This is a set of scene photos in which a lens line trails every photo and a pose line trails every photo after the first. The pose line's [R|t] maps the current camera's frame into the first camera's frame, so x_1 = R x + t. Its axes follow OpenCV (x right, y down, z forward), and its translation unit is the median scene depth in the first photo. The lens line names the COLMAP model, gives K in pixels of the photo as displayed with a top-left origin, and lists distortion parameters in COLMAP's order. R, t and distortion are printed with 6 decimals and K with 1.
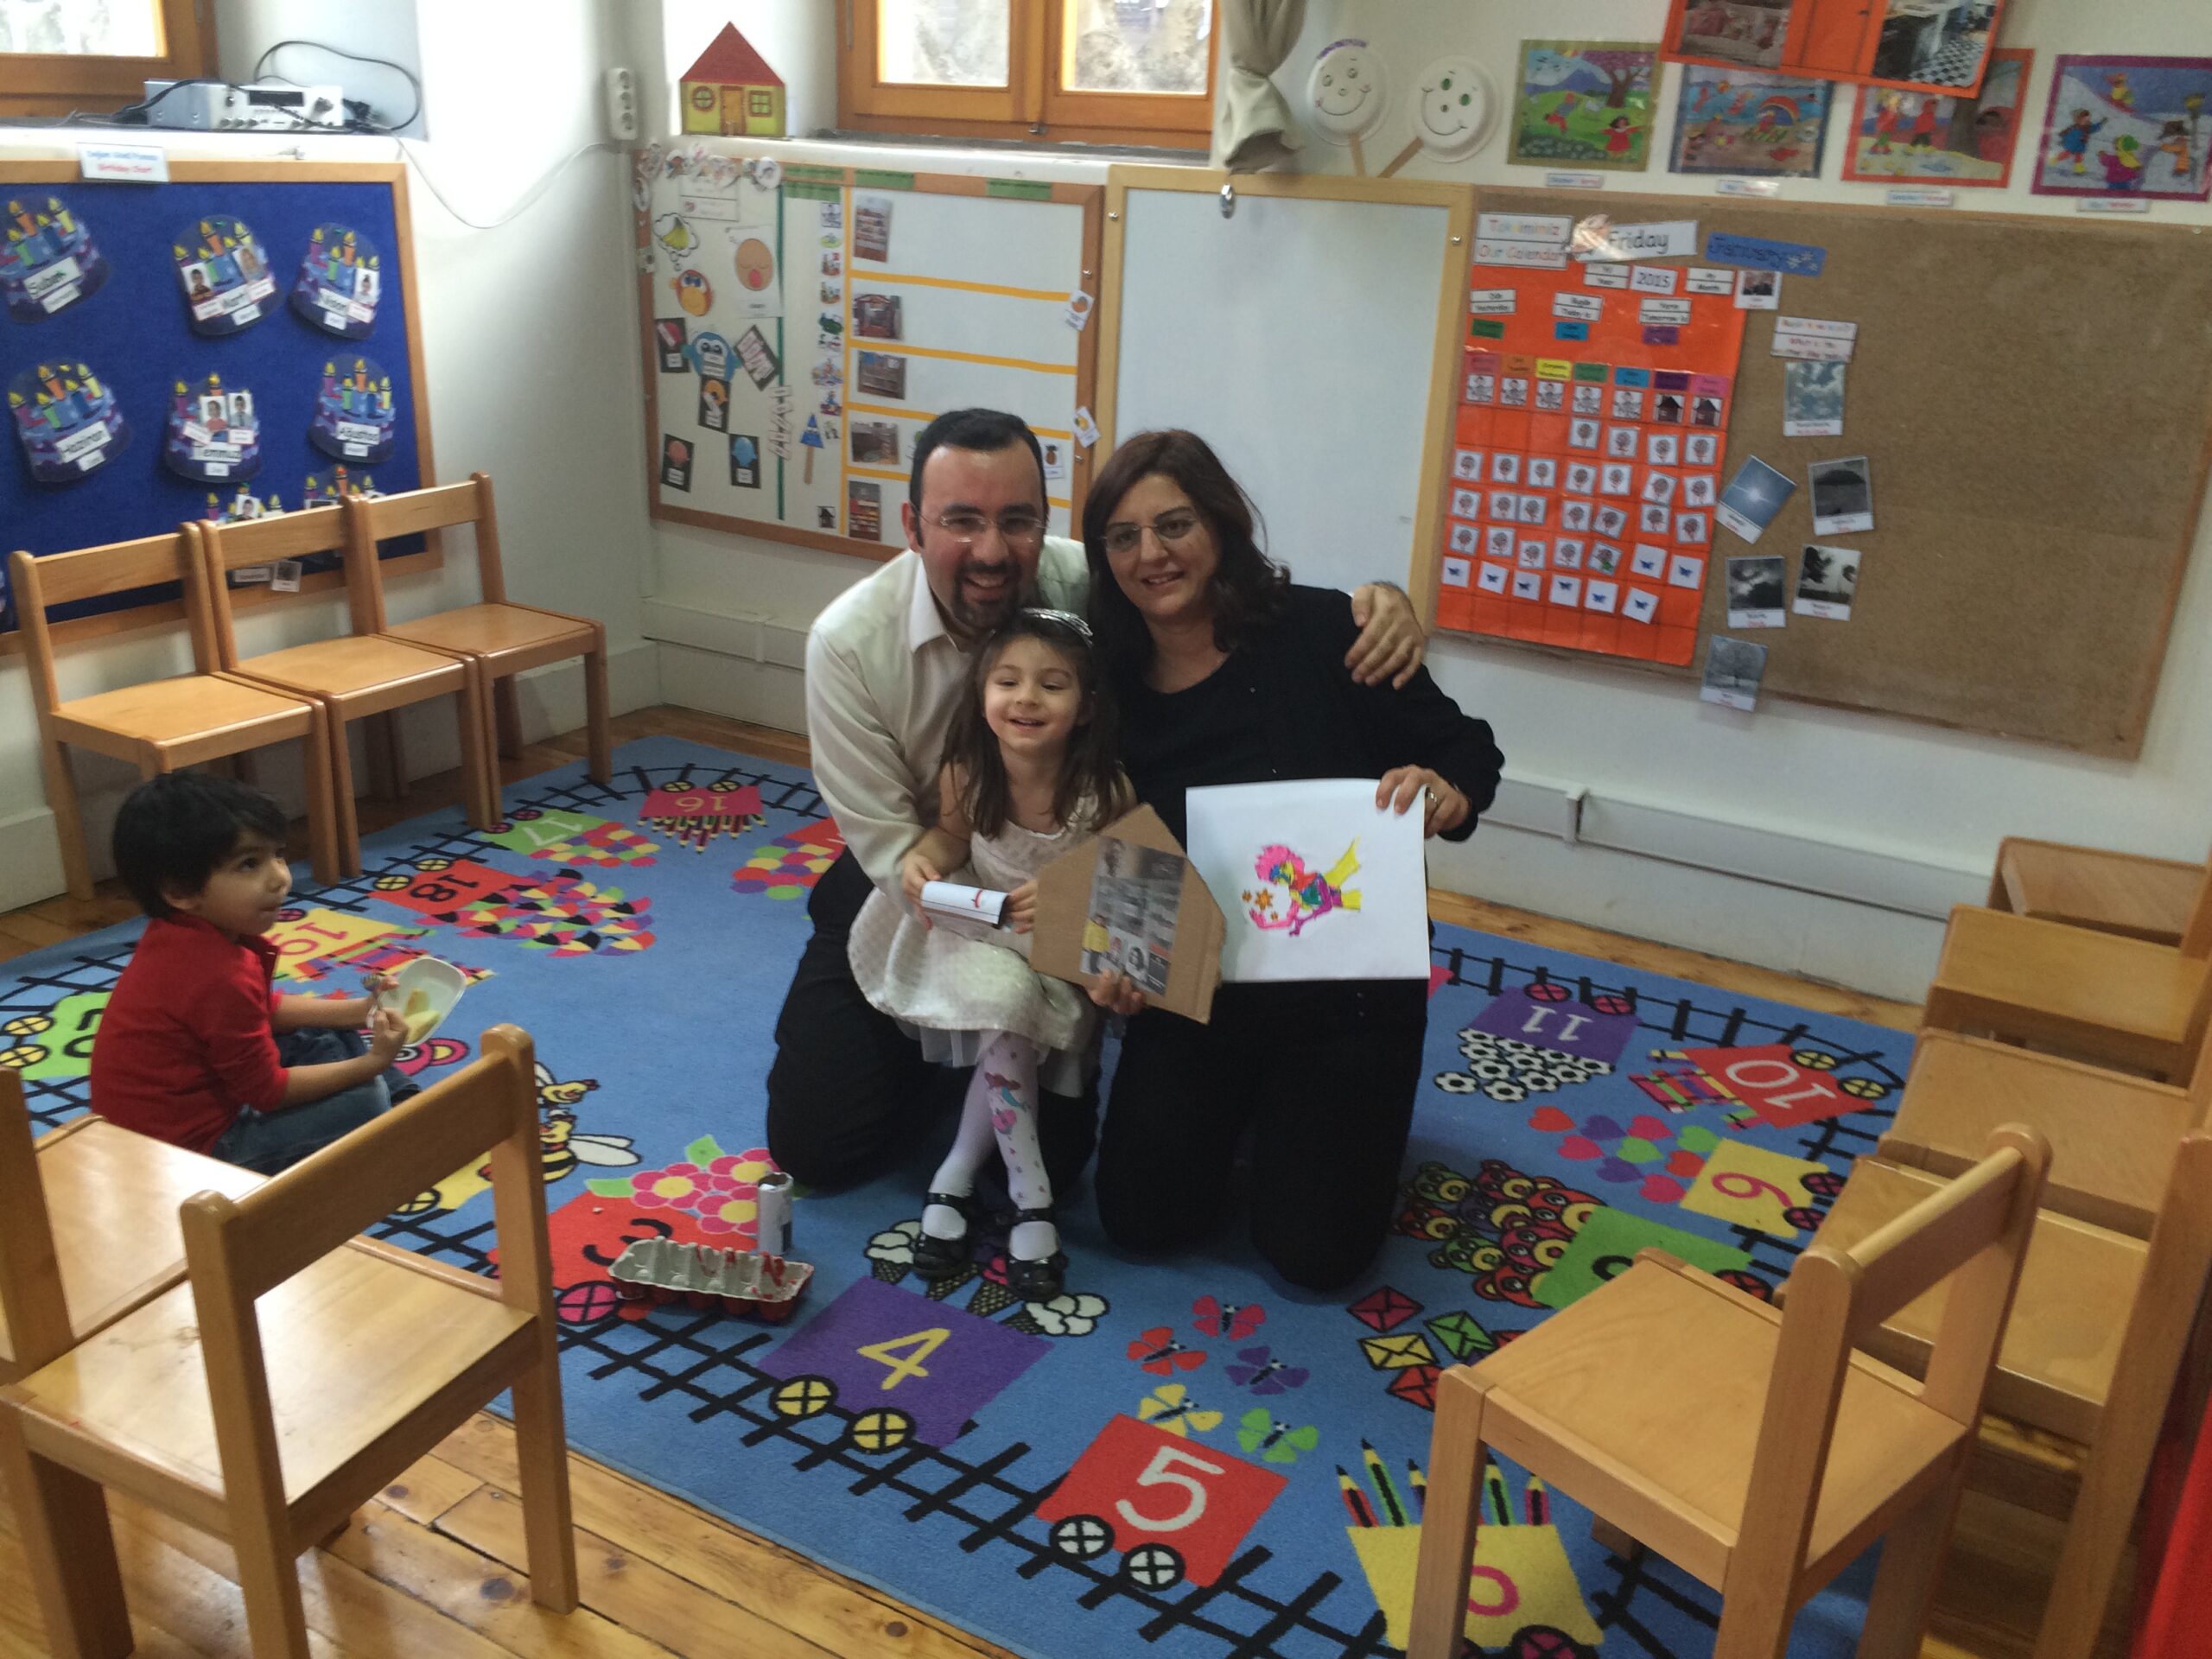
lens RADIAL K [[1865.8, 0, 1114.6], [0, 1865.8, 828.5], [0, 0, 1]] dist [0.013869, -0.028646]
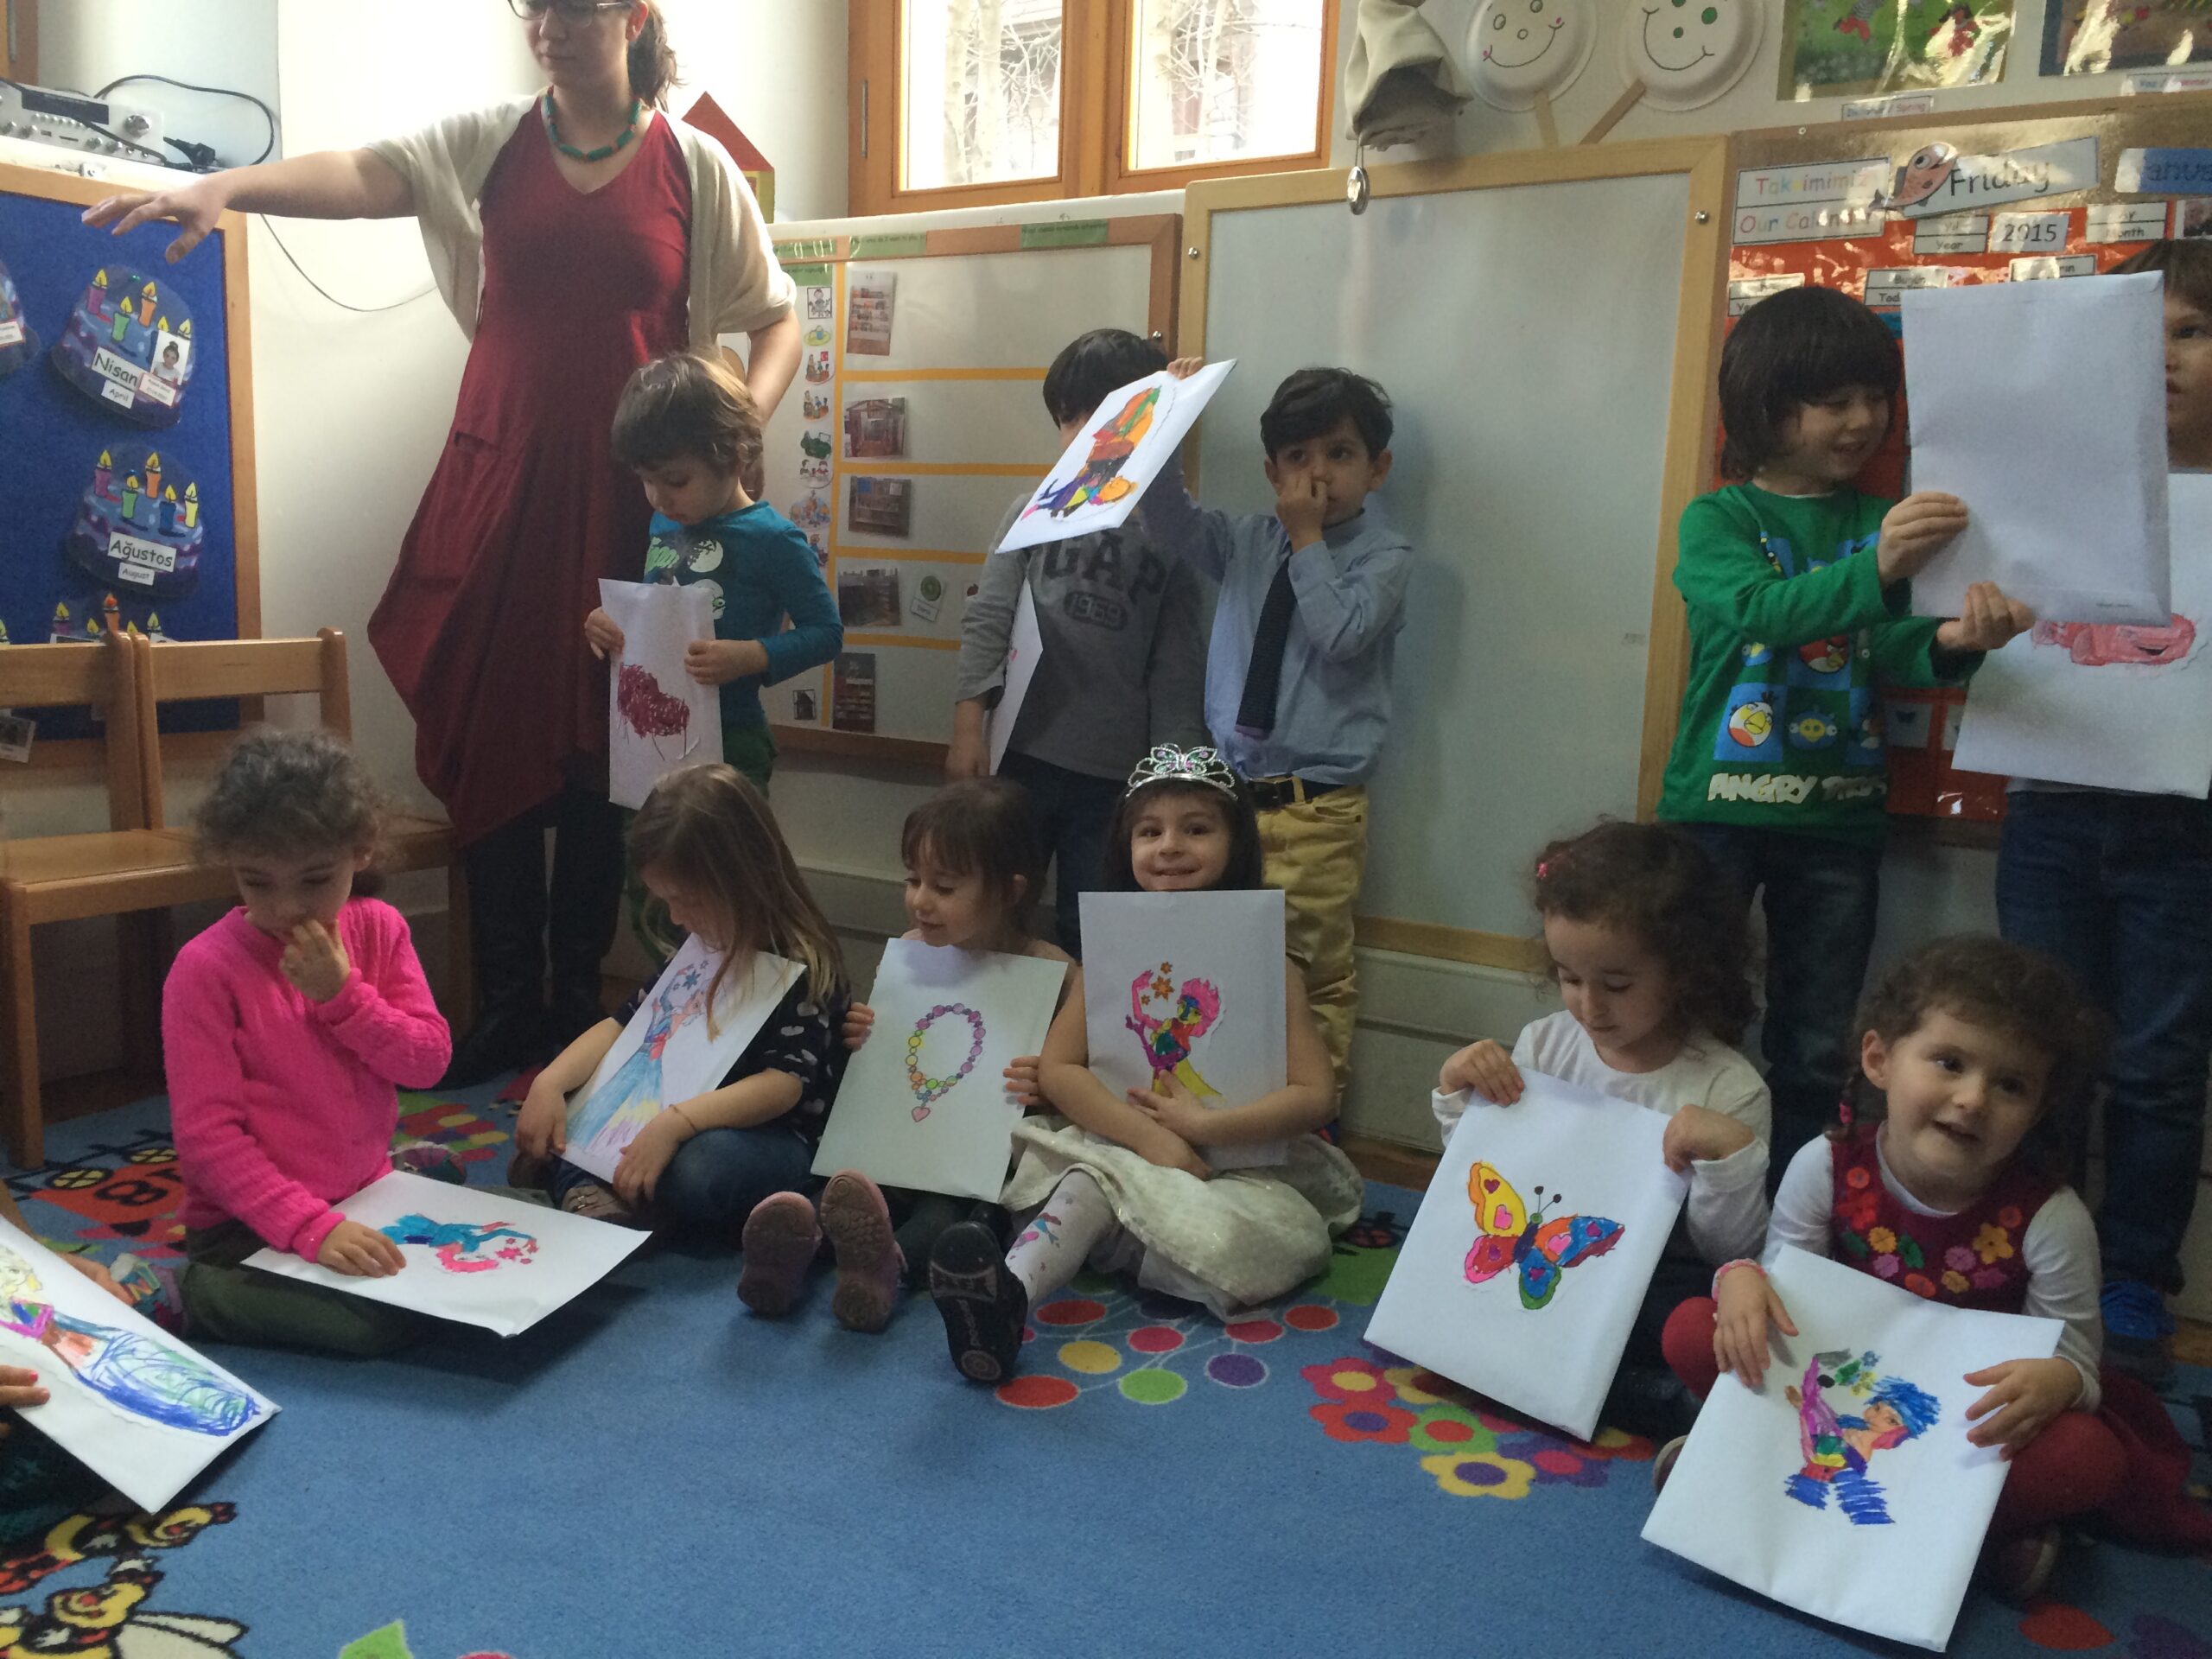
lens RADIAL K [[1865.8, 0, 1087.1], [0, 1865.8, 839.6], [0, 0, 1]] dist [0.013869, -0.028646]
pose [[0.998008, -0.002296, -0.063039, 0.003043], [-0.011284, 0.976721, -0.214217, 0.046682], [0.062063, 0.214502, 0.974750, 0.347164]]
